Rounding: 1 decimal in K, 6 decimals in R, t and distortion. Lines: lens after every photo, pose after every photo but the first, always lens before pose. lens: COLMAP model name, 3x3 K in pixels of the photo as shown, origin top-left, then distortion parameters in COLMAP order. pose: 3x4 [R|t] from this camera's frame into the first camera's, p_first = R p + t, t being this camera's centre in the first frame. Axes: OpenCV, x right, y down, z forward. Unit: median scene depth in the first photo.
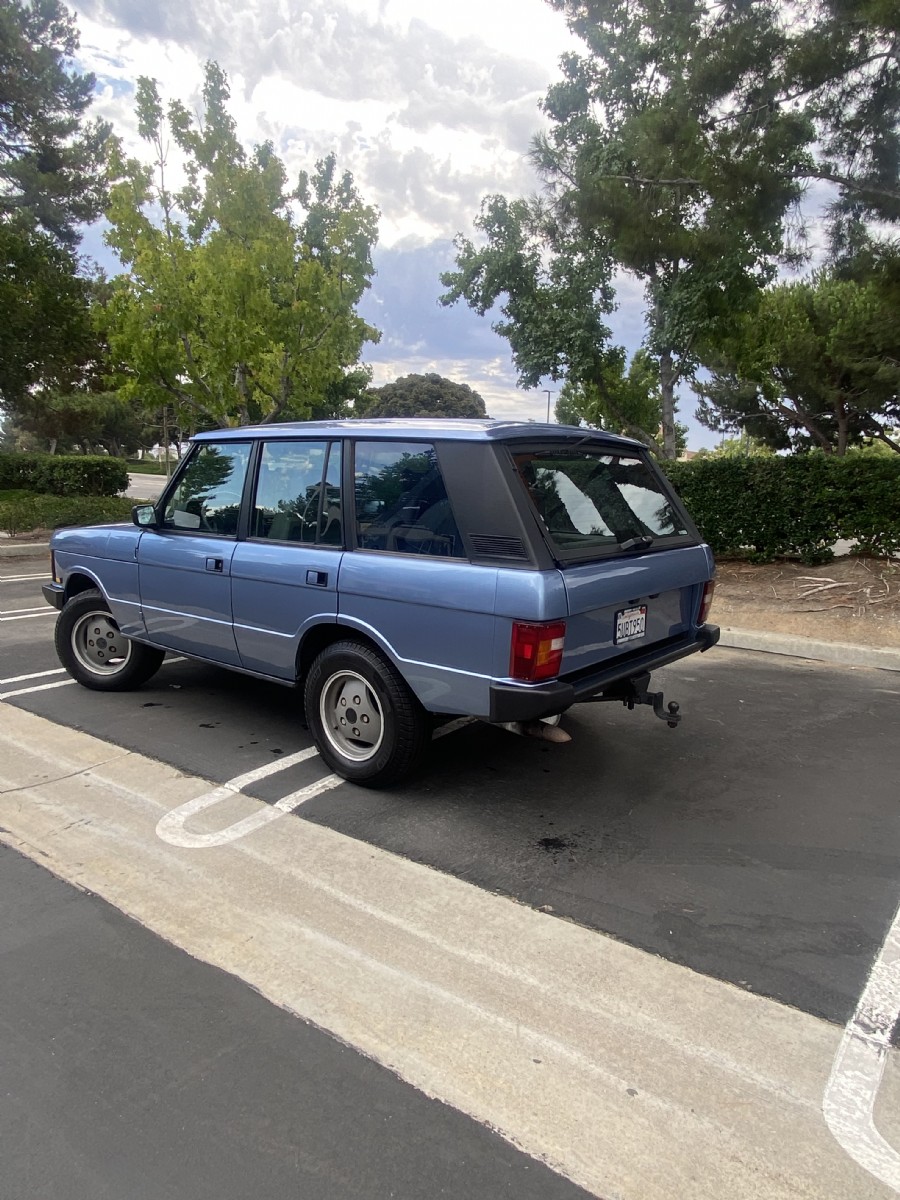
lens RADIAL K [[786.2, 0, 455.8], [0, 786.2, 610.1], [0, 0, 1]] dist [-0.007785, -0.011199]
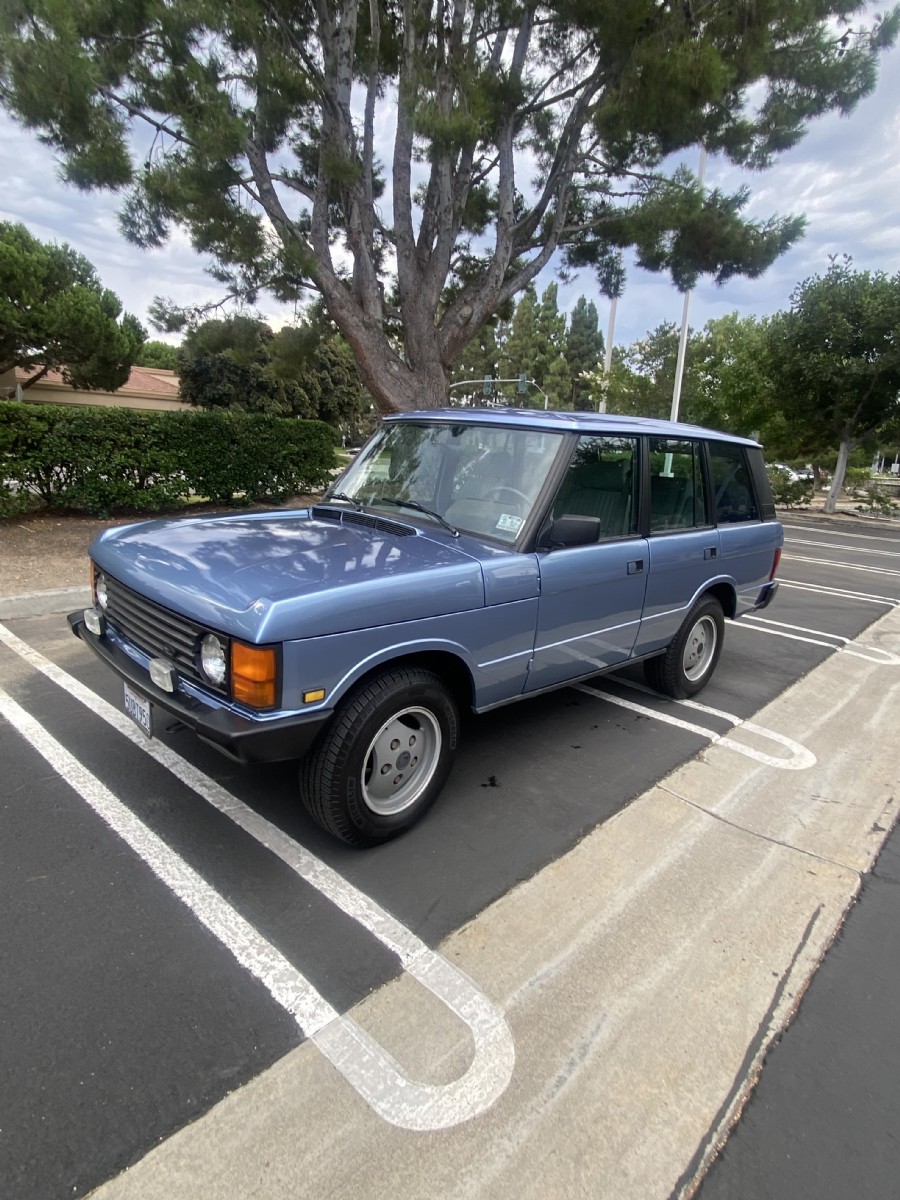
lens RADIAL K [[667.1, 0, 448.3], [0, 667.1, 595.2], [0, 0, 1]] dist [0.000440, -0.001475]
pose [[0.111841, -0.232049, 0.966253, -1.436816], [0.108511, 0.969391, 0.220243, -0.292422], [-0.987784, 0.080217, 0.133598, 1.410488]]
